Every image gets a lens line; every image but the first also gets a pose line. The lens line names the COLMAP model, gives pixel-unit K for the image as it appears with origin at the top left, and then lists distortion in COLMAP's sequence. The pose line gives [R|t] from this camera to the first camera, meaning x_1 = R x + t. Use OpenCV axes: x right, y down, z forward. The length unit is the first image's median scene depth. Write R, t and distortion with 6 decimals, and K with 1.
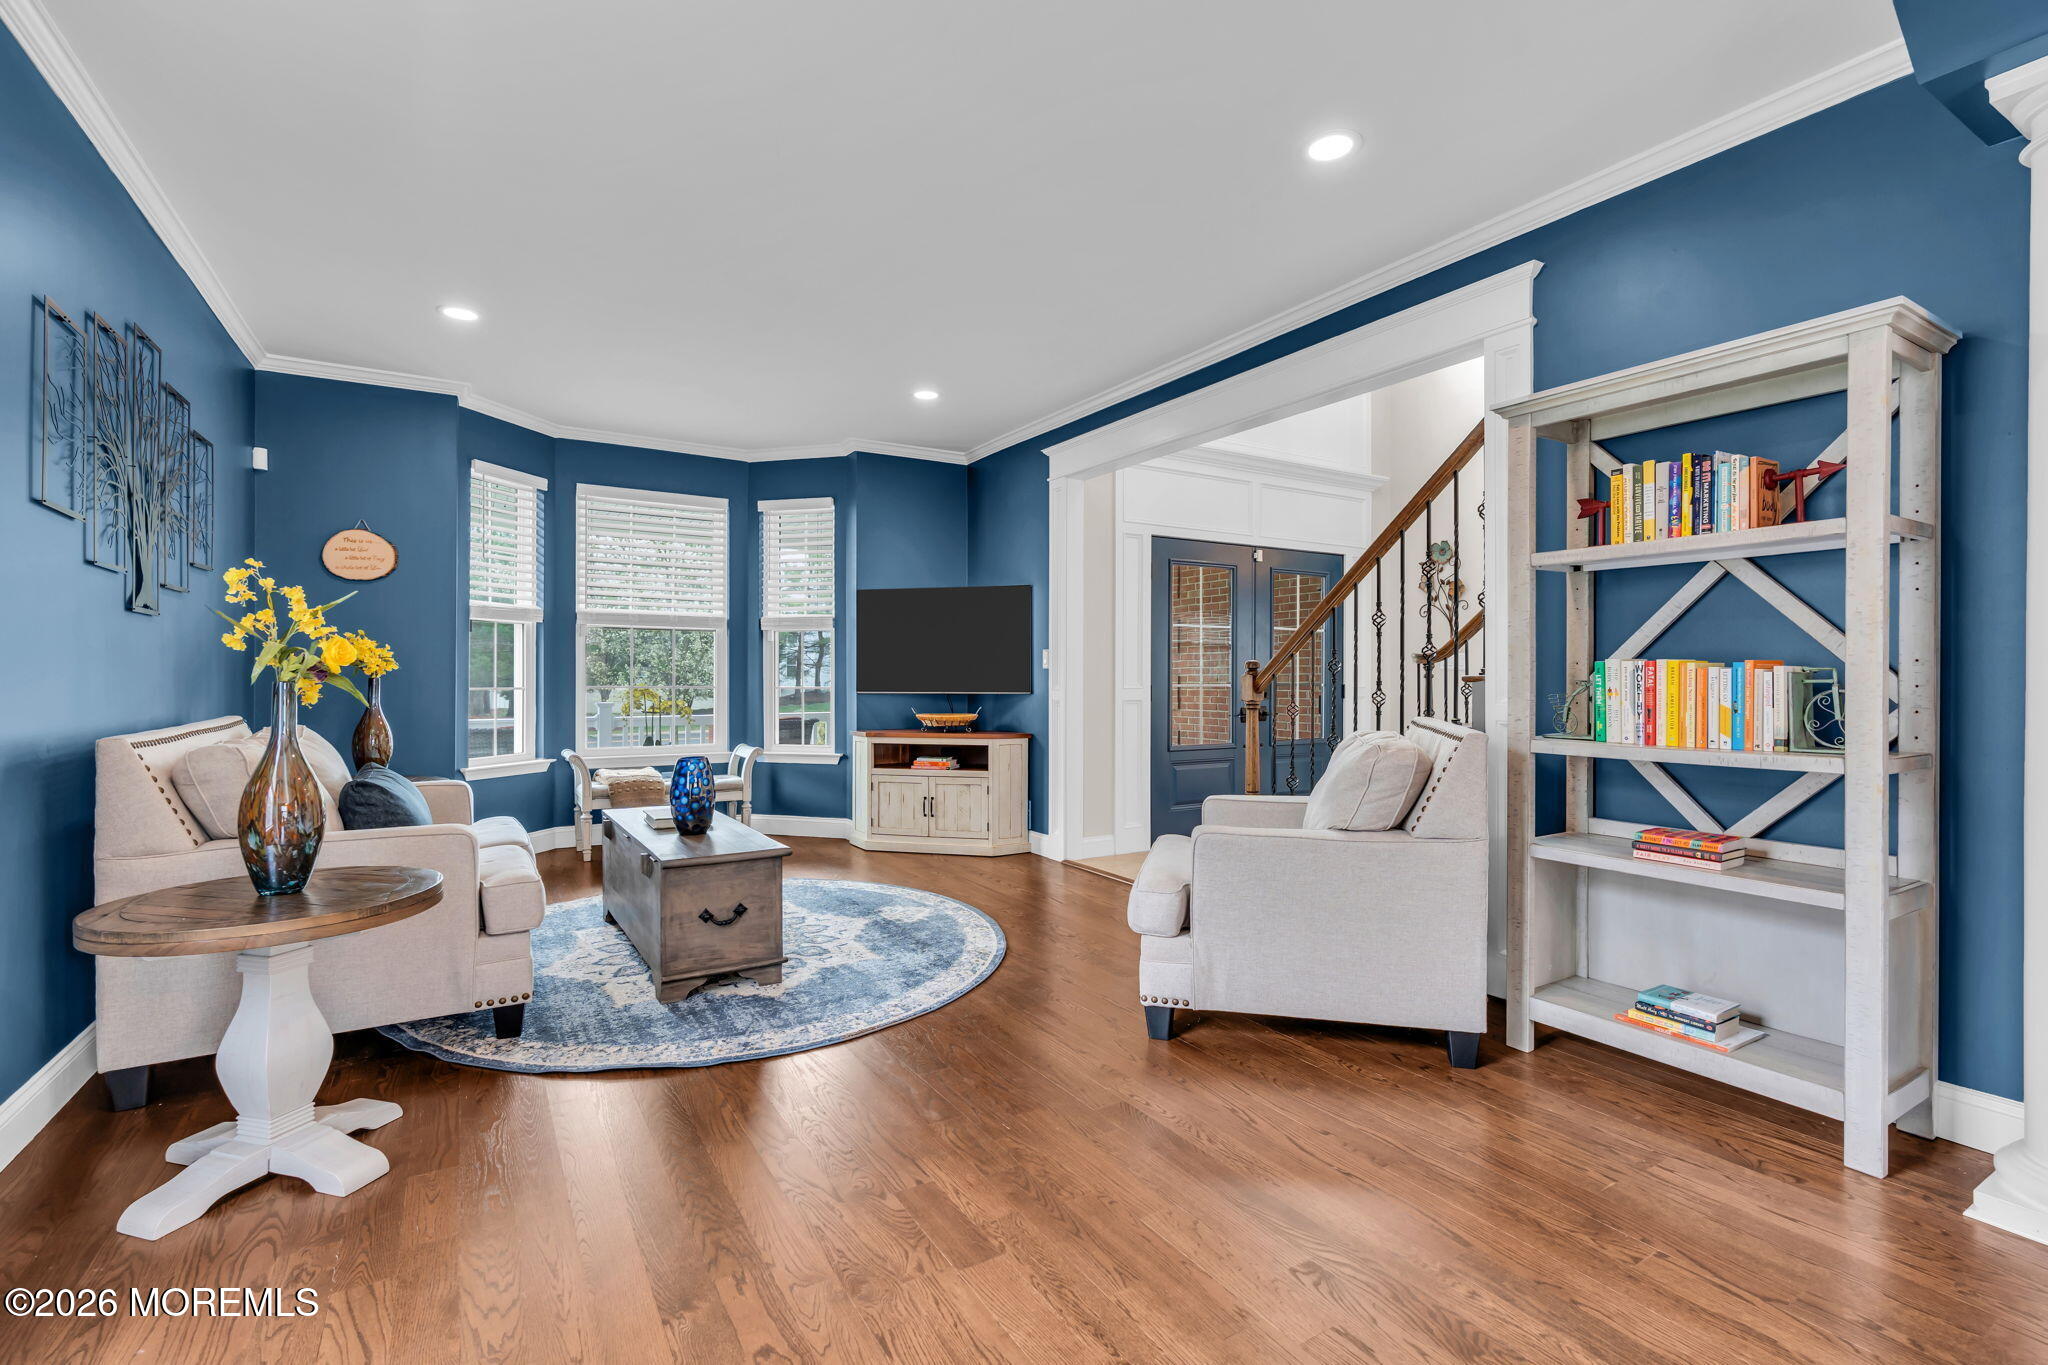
lens RADIAL K [[920.8, 0, 1039.1], [0, 920.8, 676.5], [0, 0, 1]] dist [-0.013296, 0.004220]
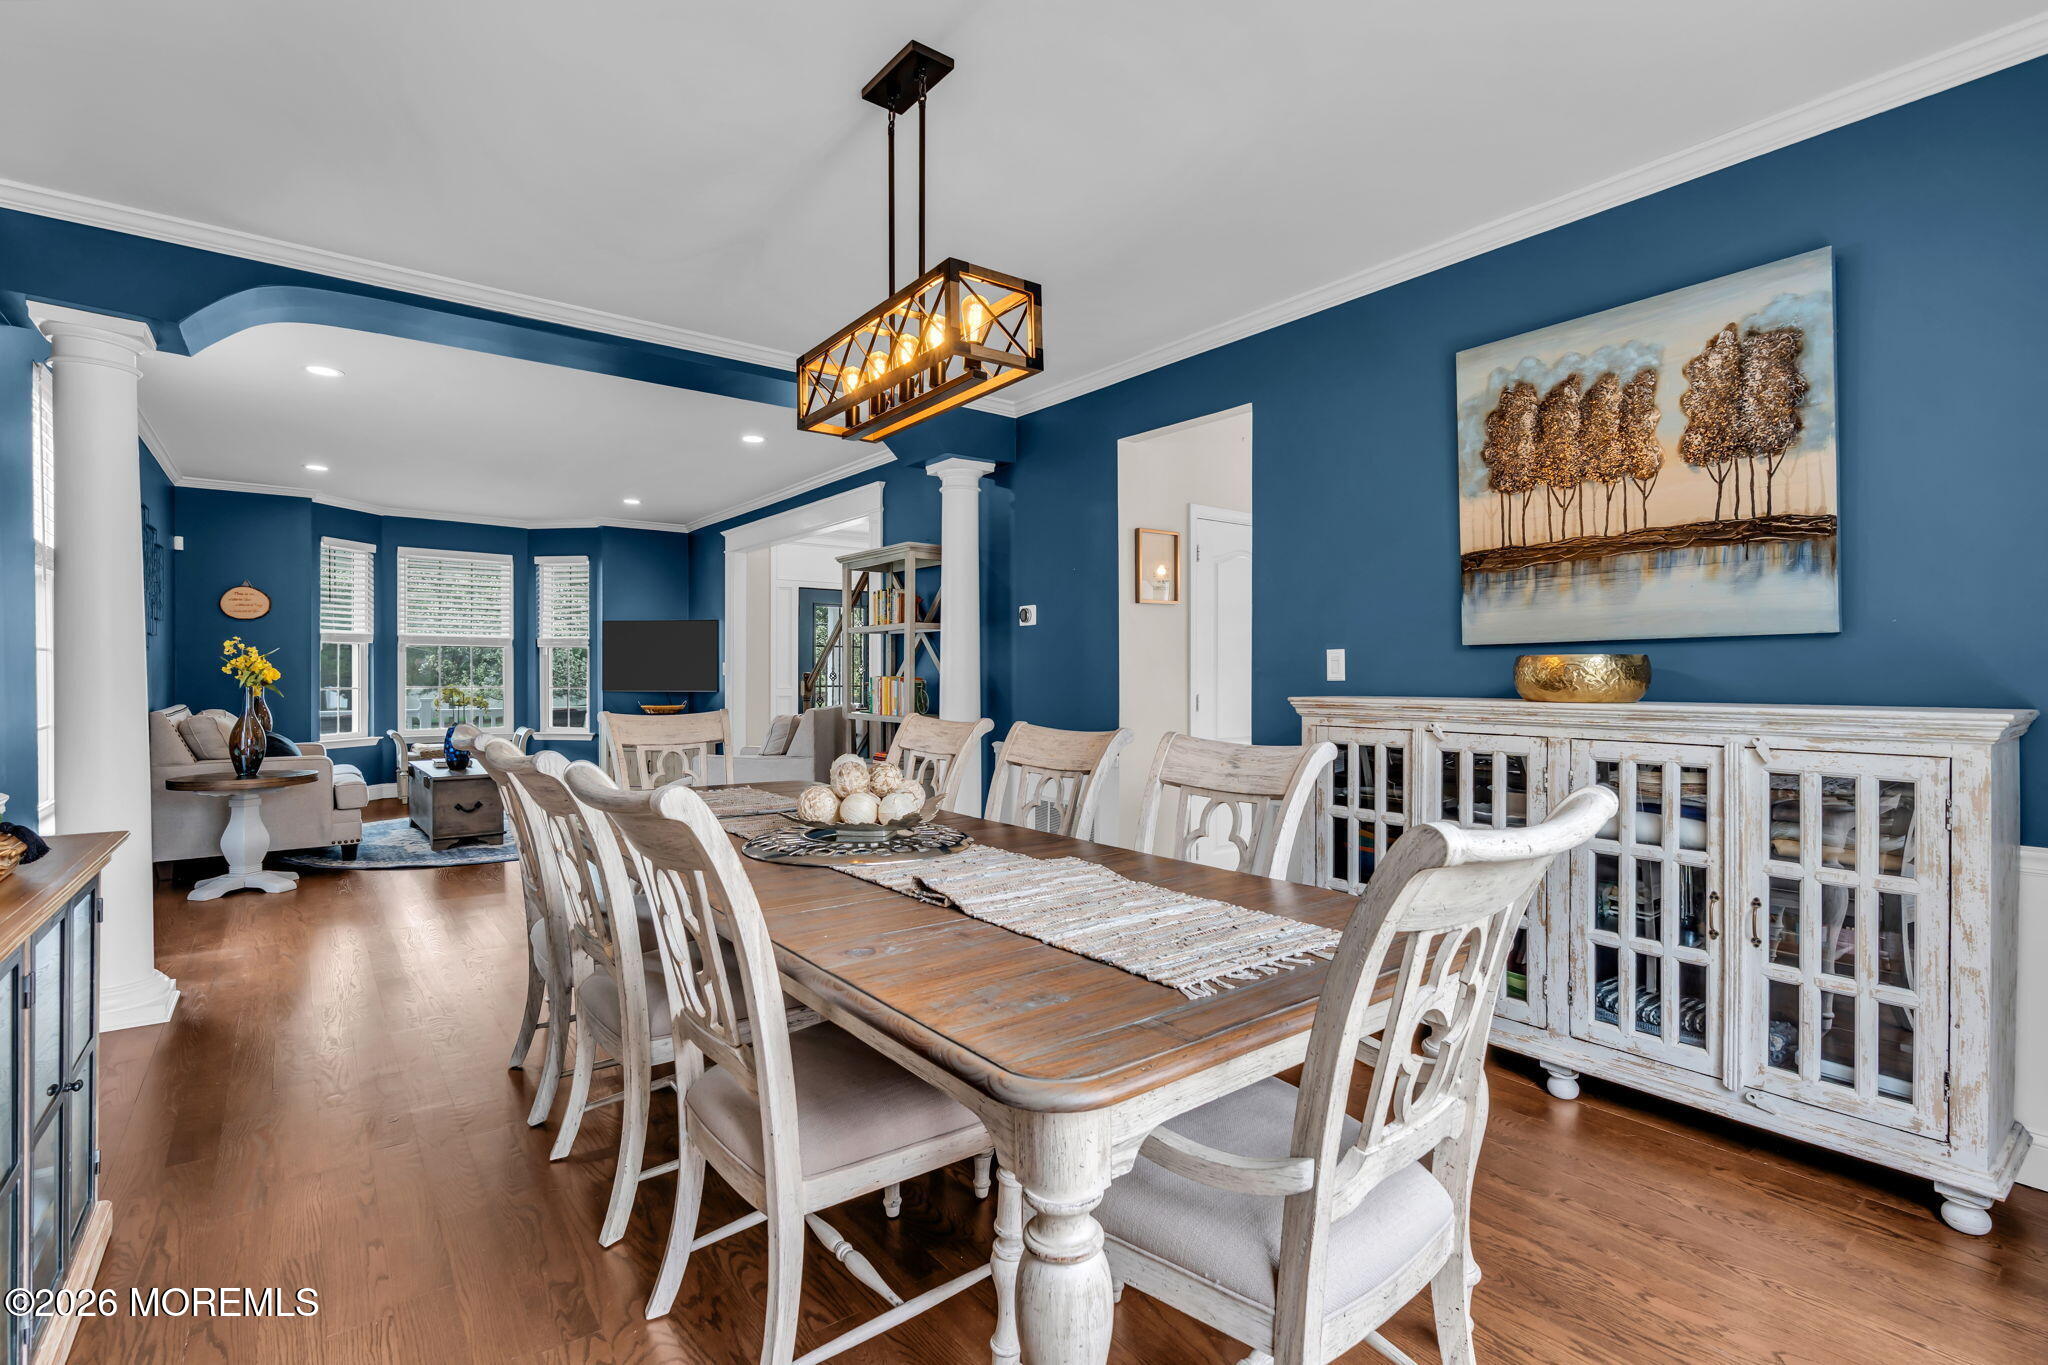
lens RADIAL K [[920.8, 0, 1016.5], [0, 920.8, 681.6], [0, 0, 1]] dist [-0.013296, 0.004220]
pose [[0.994303, 0.000329, 0.106590, 0.333860], [-0.001154, 0.999970, 0.007681, -0.010577], [-0.106584, -0.007760, 0.994273, -0.579417]]
